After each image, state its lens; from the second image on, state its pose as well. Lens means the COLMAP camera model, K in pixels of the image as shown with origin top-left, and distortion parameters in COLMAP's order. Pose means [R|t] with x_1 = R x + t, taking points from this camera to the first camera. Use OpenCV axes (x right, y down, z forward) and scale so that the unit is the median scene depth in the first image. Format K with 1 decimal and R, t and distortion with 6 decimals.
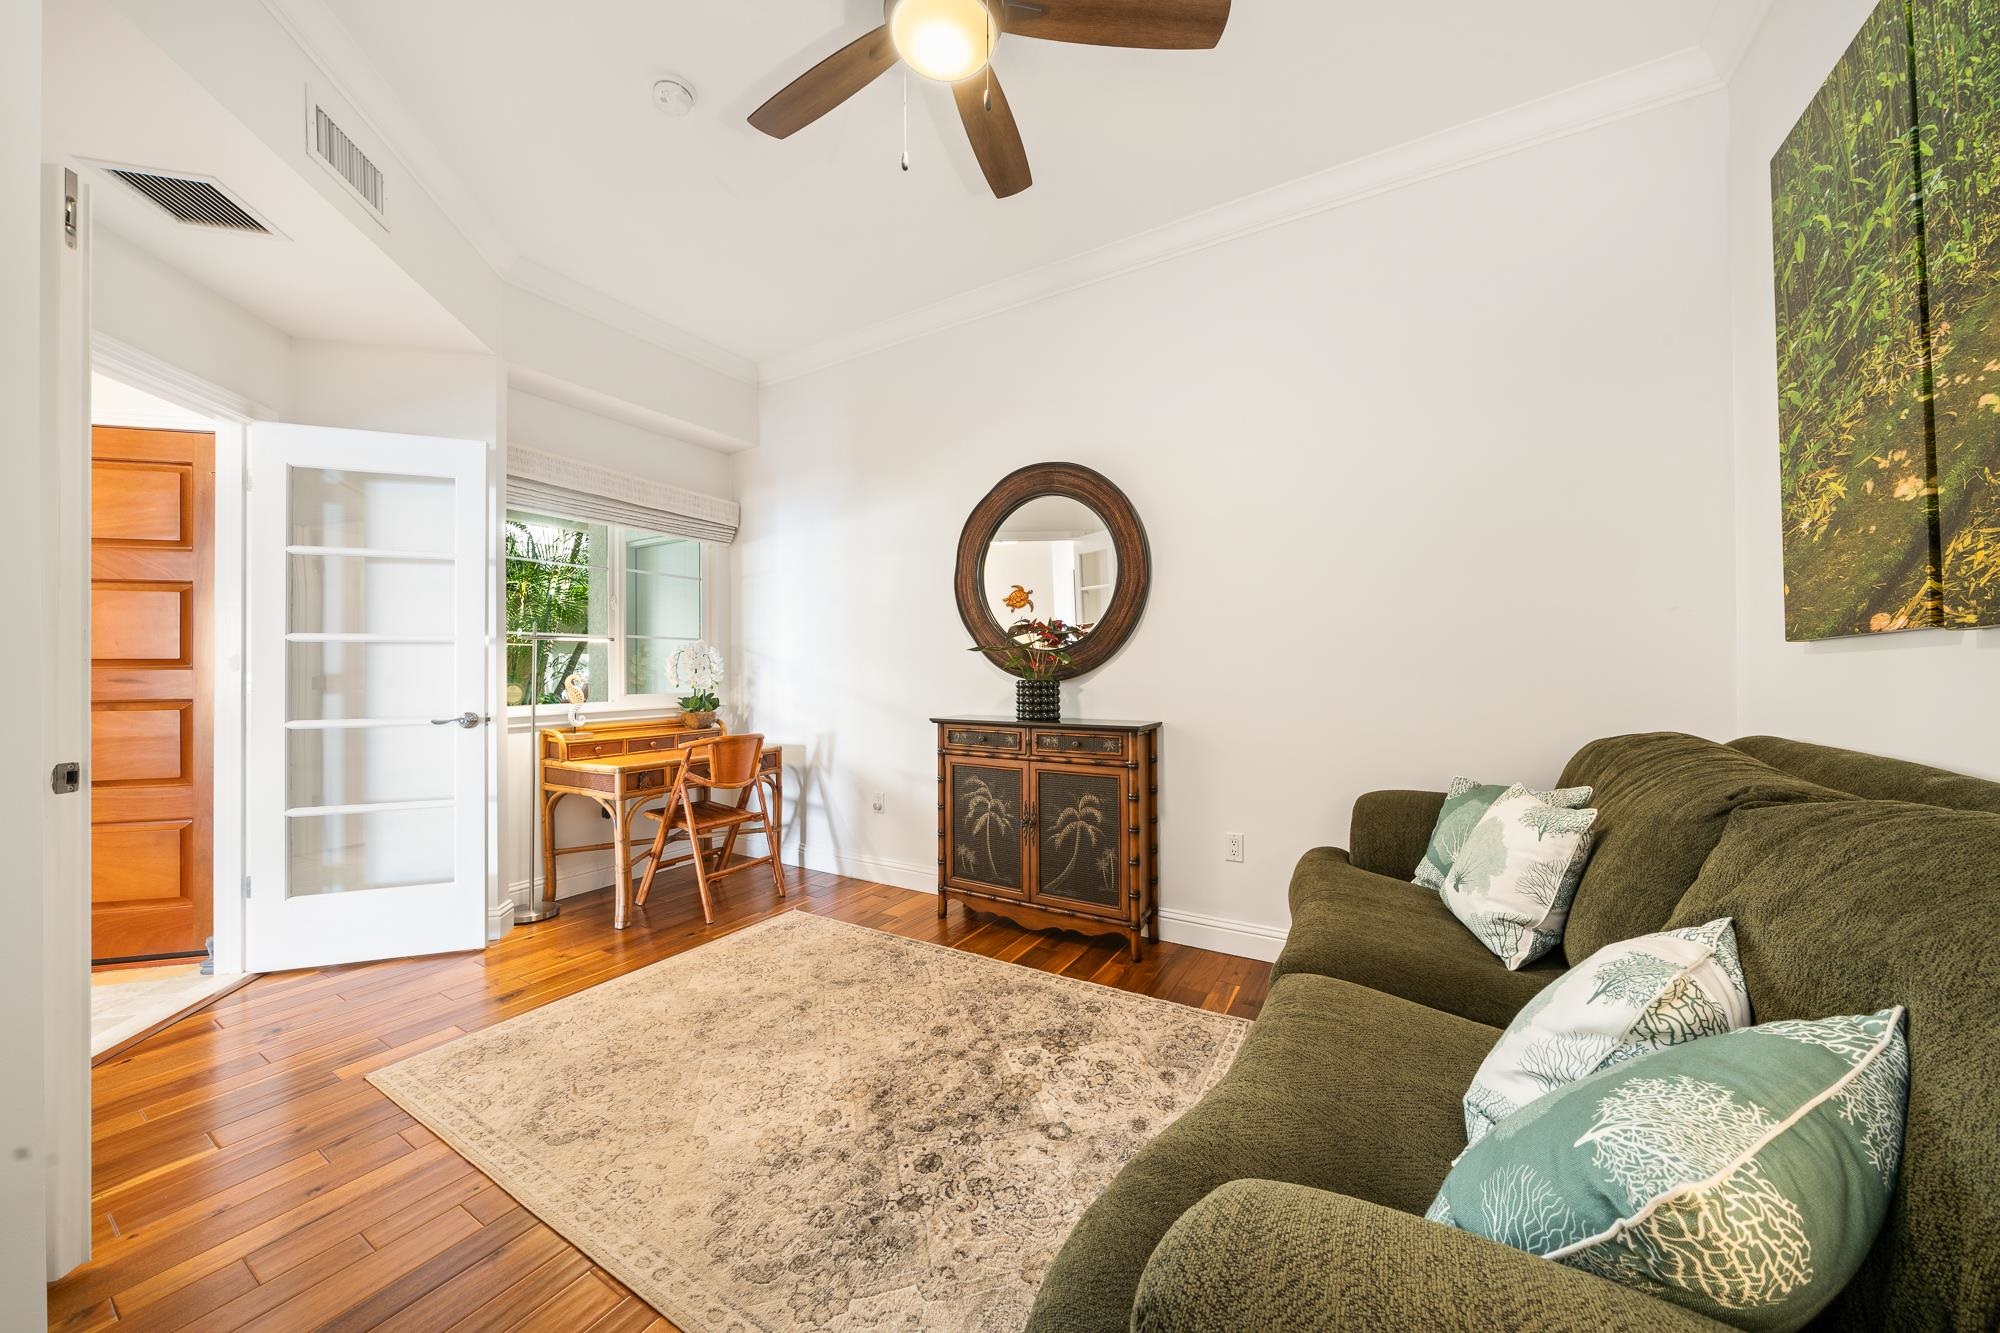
lens RADIAL K [[706.1, 0, 1011.7], [0, 706.1, 665.0], [0, 0, 1]] dist [-0.007128, 0.000999]
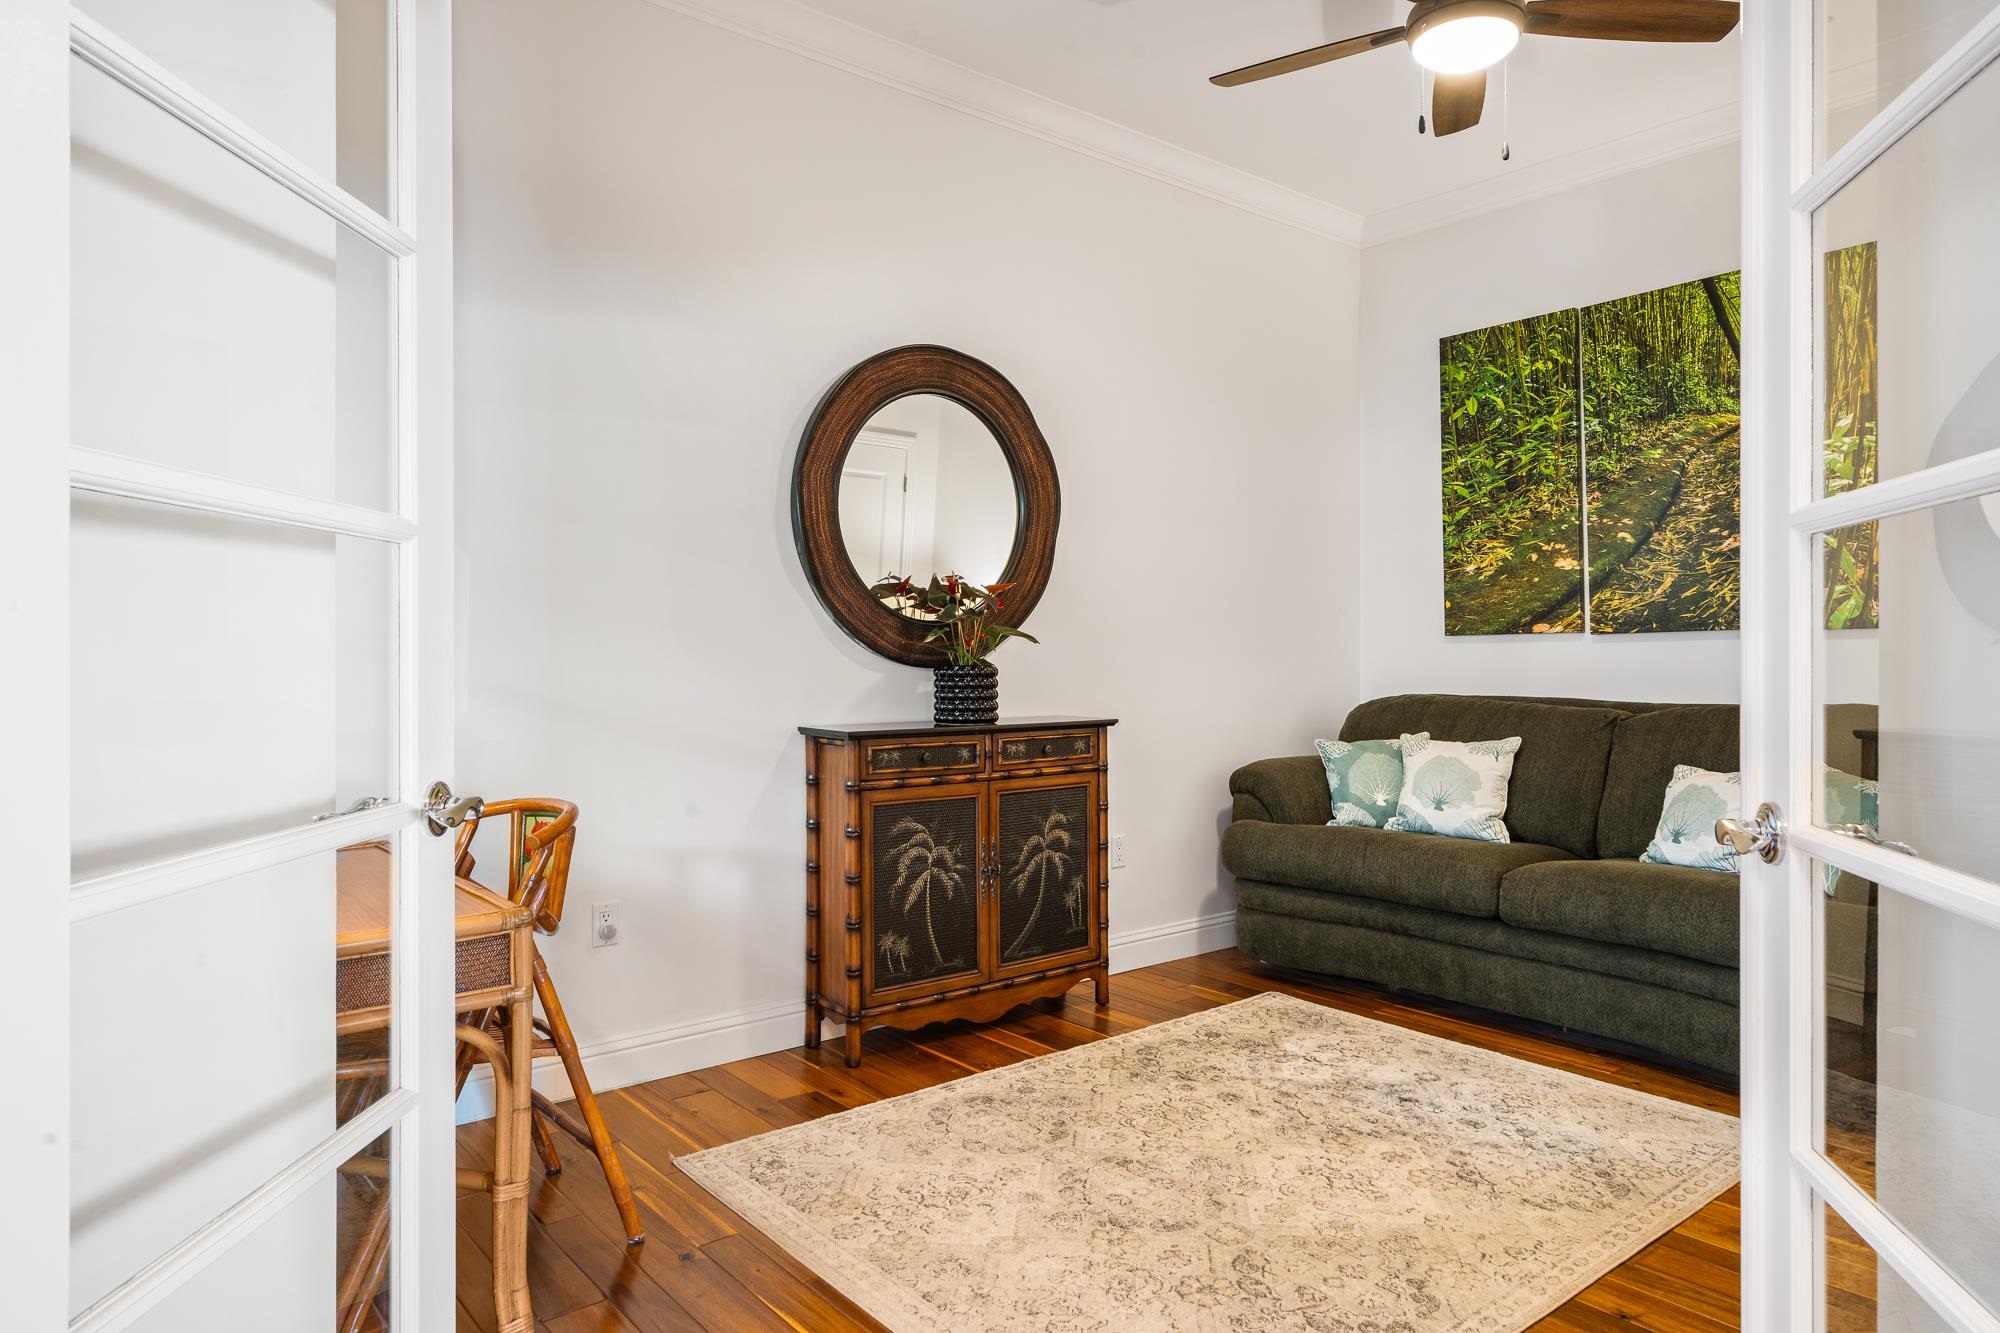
lens RADIAL K [[1258.6, 0, 1012.6], [0, 1258.6, 655.2], [0, 0, 1]] dist [-0.017101, 0.000715]
pose [[0.318439, 0.000063, 0.947943, -1.228767], [-0.008852, 0.999957, 0.002907, 0.007992], [-0.947902, -0.009317, 0.318426, 0.621933]]
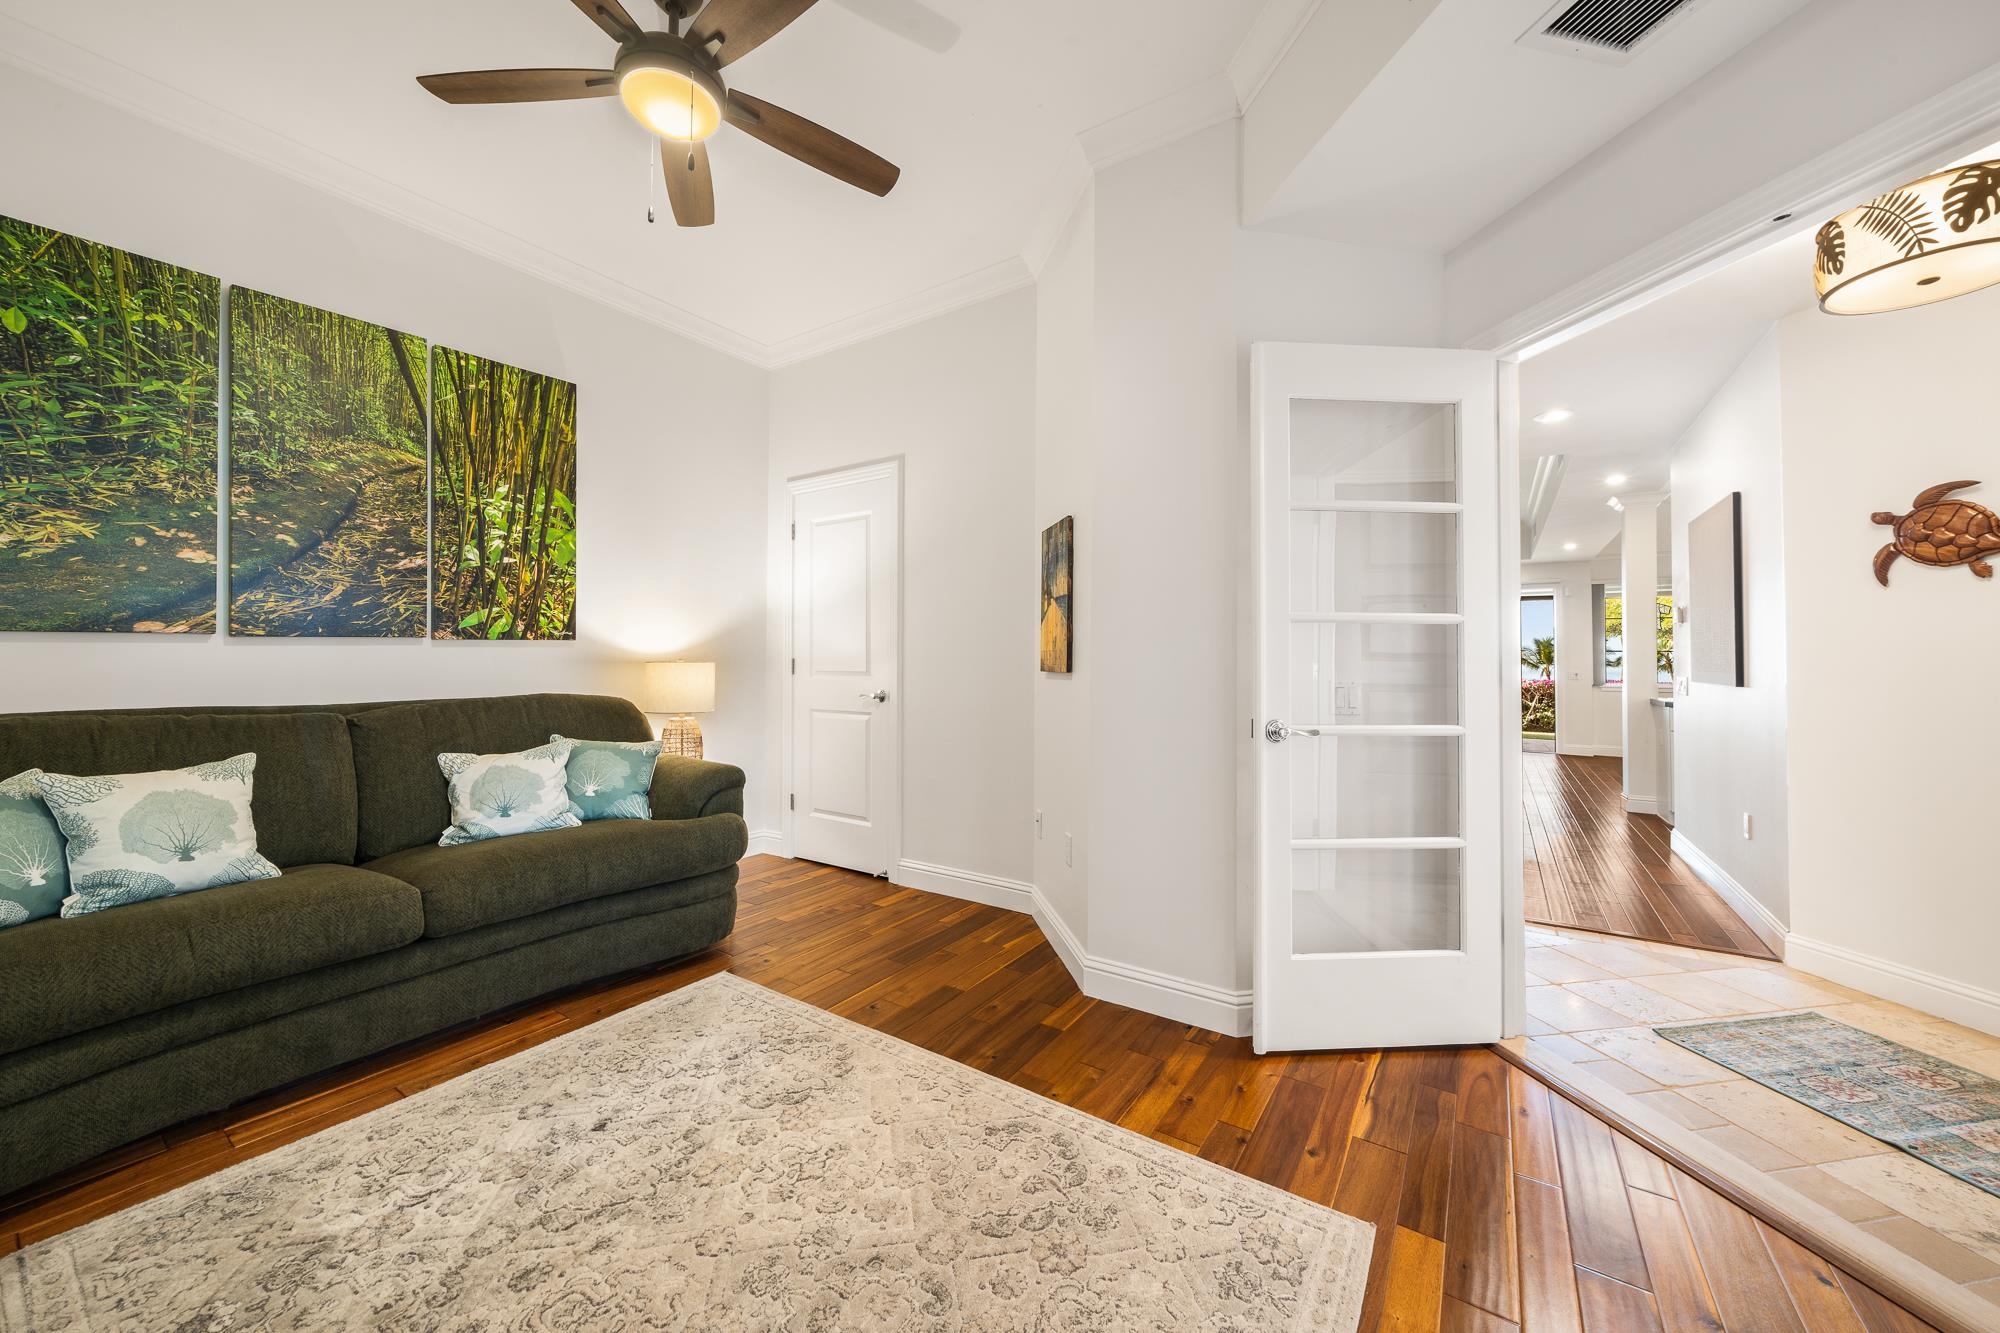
lens RADIAL K [[716.9, 0, 1010.9], [0, 716.9, 641.8], [0, 0, 1]] dist [-0.001345, -0.000278]
pose [[-0.999449, -0.006431, 0.032564, -0.409451], [-0.007416, 0.999516, -0.030213, 0.004946], [-0.032354, -0.030438, -0.999013, 1.270024]]
